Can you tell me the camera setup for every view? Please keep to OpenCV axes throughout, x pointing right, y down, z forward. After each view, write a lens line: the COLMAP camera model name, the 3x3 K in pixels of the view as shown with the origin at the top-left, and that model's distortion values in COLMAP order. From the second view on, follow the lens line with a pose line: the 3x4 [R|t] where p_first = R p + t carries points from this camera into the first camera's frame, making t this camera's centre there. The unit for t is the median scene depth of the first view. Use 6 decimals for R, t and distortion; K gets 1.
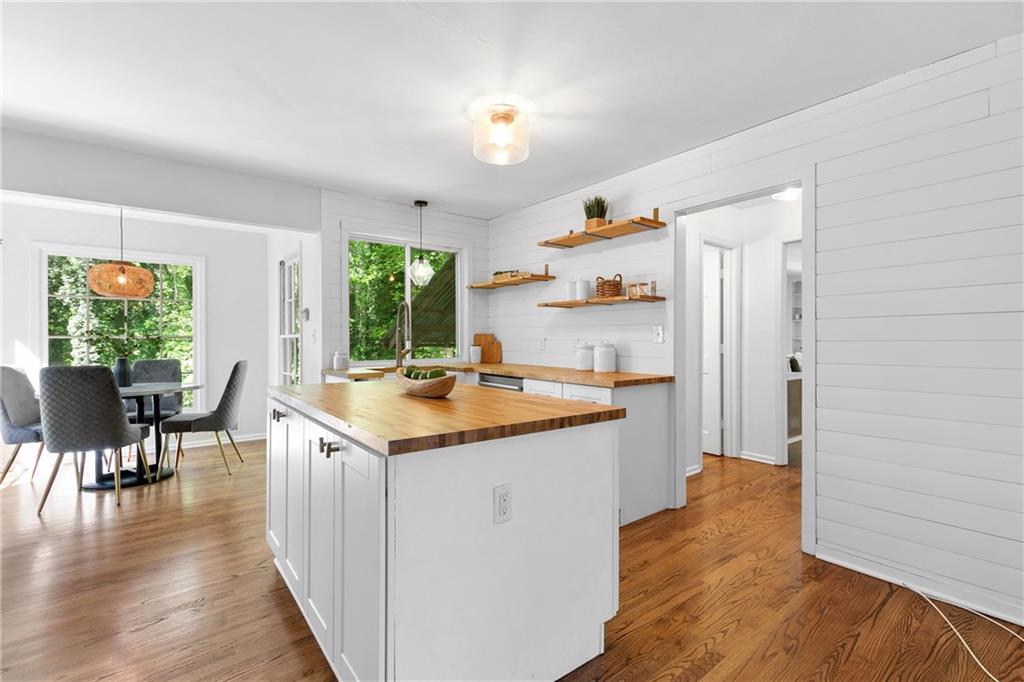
lens RADIAL K [[458.8, 0, 512.0], [0, 458.8, 336.9], [0, 0, 1]] dist [0.015223, -0.000603]
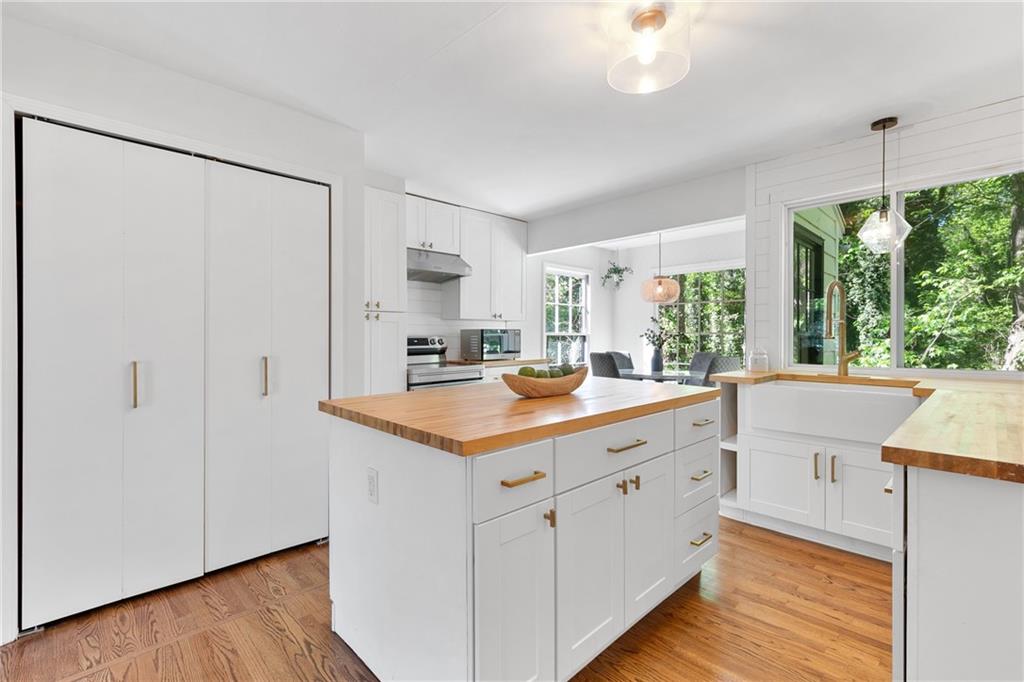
lens RADIAL K [[458.8, 0, 509.7], [0, 458.8, 338.3], [0, 0, 1]] dist [0.015223, -0.000603]
pose [[0.100813, 0.009306, -0.994862, 0.397247], [0.002630, 0.999950, 0.009620, 0.001097], [0.994902, -0.003586, 0.100783, 0.411821]]
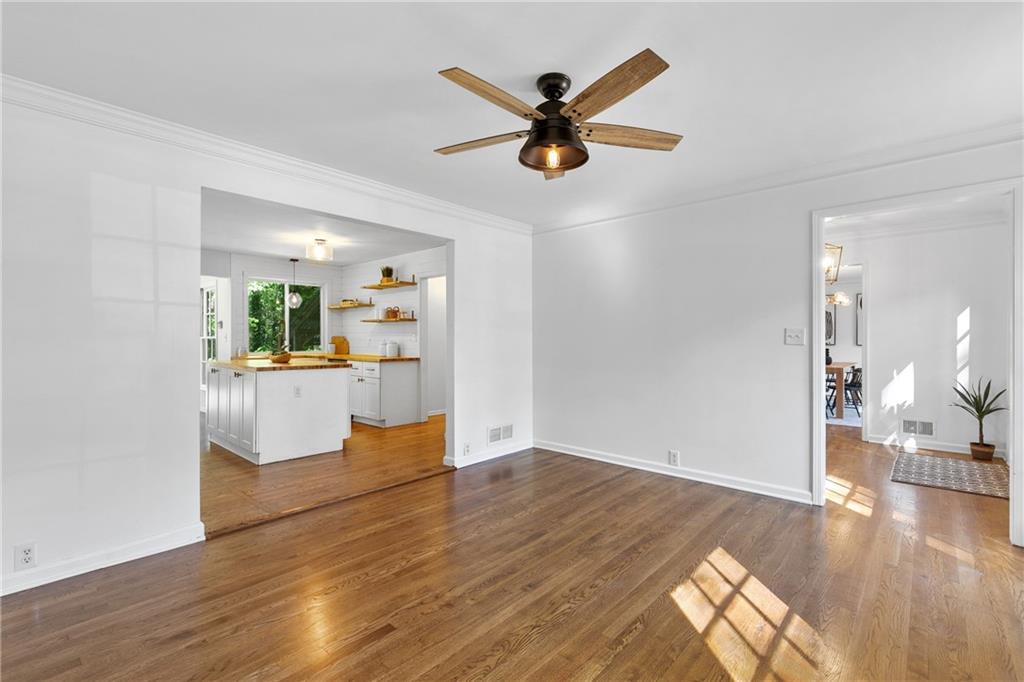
lens RADIAL K [[458.8, 0, 513.0], [0, 458.8, 340.6], [0, 0, 1]] dist [0.015223, -0.000603]
pose [[0.985515, 0.002105, 0.169574, 0.316121], [-0.003133, 0.999978, 0.005799, -0.003683], [-0.169558, -0.006246, 0.985500, -0.833881]]
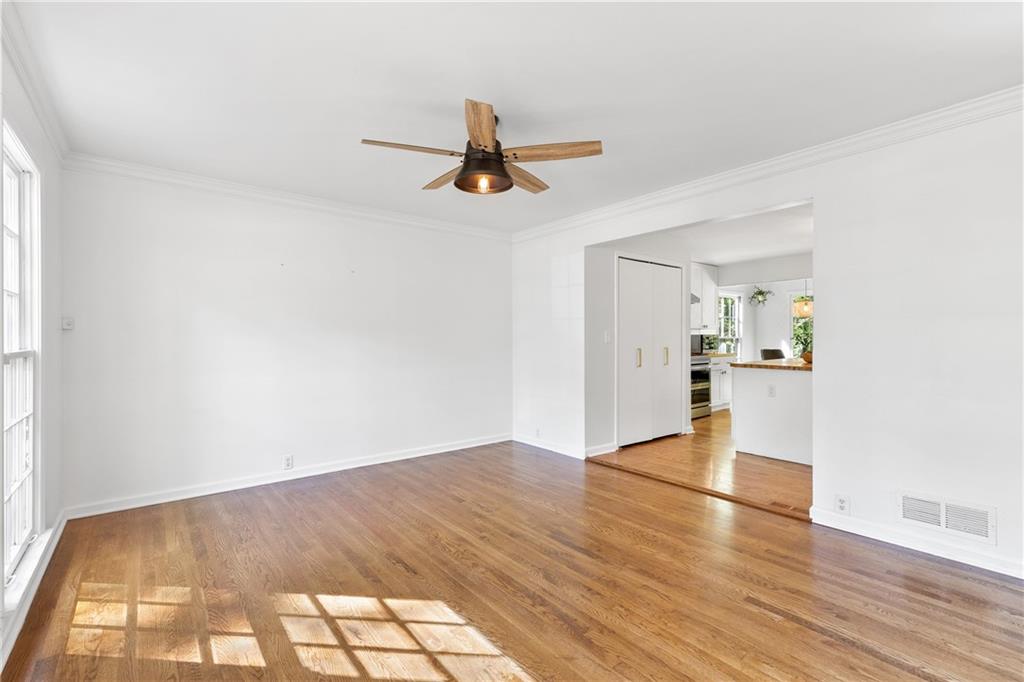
lens RADIAL K [[458.8, 0, 513.9], [0, 458.8, 338.1], [0, 0, 1]] dist [0.015223, -0.000603]
pose [[0.010864, 0.000955, -0.999941, 1.086885], [0.006352, 0.999979, 0.001024, -0.003205], [0.999921, -0.006362, 0.010858, -0.276453]]
